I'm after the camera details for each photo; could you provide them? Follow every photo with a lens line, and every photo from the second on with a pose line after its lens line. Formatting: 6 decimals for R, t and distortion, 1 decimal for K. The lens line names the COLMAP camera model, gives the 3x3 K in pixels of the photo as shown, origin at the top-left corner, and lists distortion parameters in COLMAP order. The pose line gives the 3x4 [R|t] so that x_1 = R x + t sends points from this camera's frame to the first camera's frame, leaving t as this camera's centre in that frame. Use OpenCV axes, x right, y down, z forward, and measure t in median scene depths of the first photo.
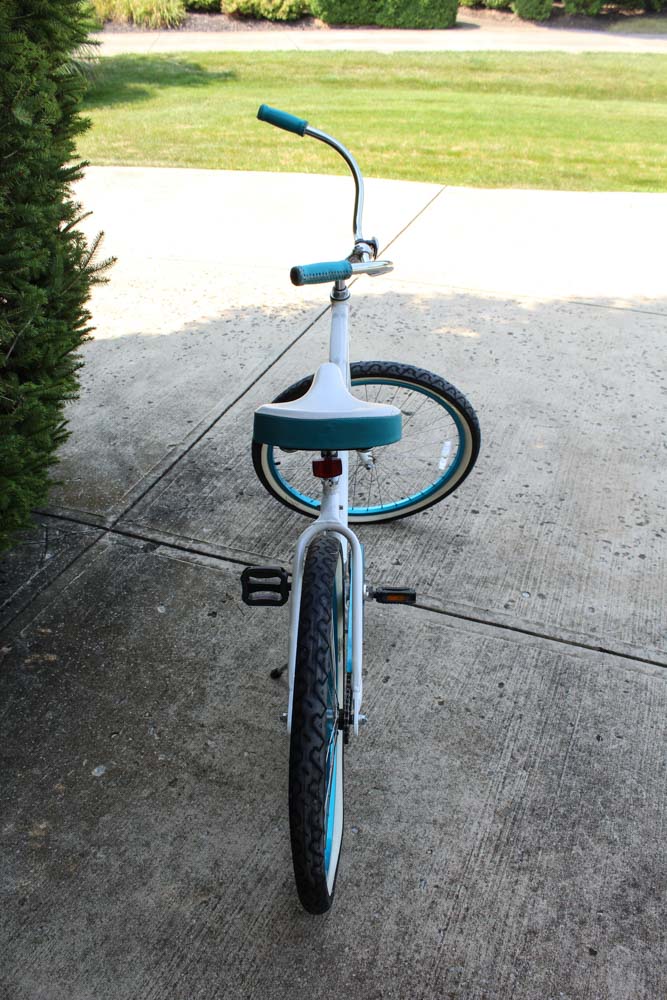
lens RADIAL K [[986.1, 0, 333.5], [0, 986.1, 500.0], [0, 0, 1]] dist [-0.005202, -0.001932]
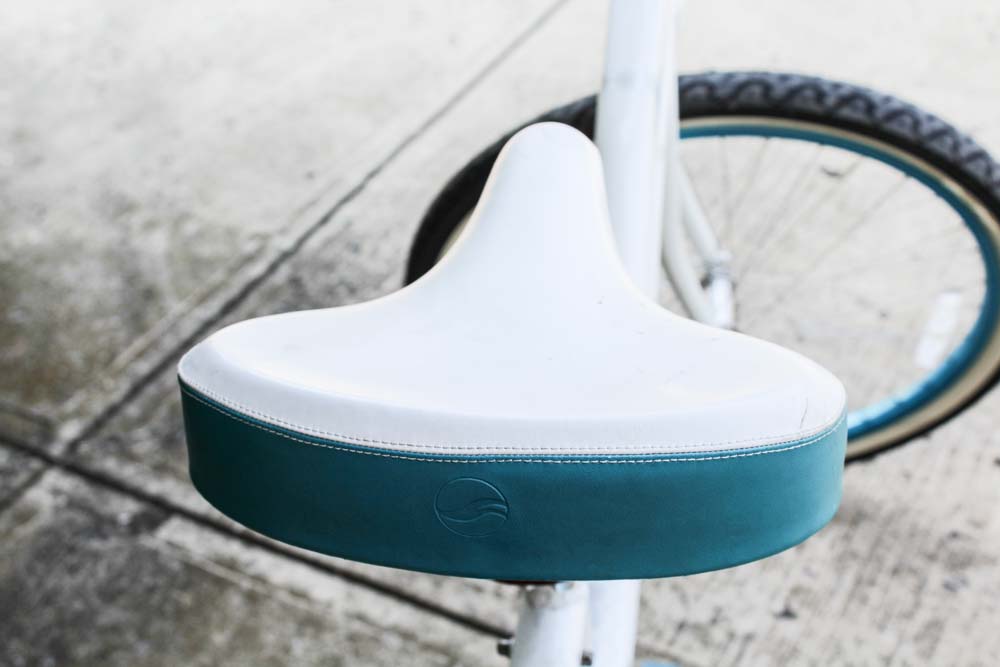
lens RADIAL K [[1562.5, 0, 500.0], [0, 1562.5, 333.5], [0, 0, 1]] dist [0.031265, 0.069403]
pose [[0.991661, 0.053794, -0.117112, 0.020972], [-0.045450, 0.996311, 0.072792, -0.076561], [0.120596, -0.066862, 0.990447, 0.403473]]
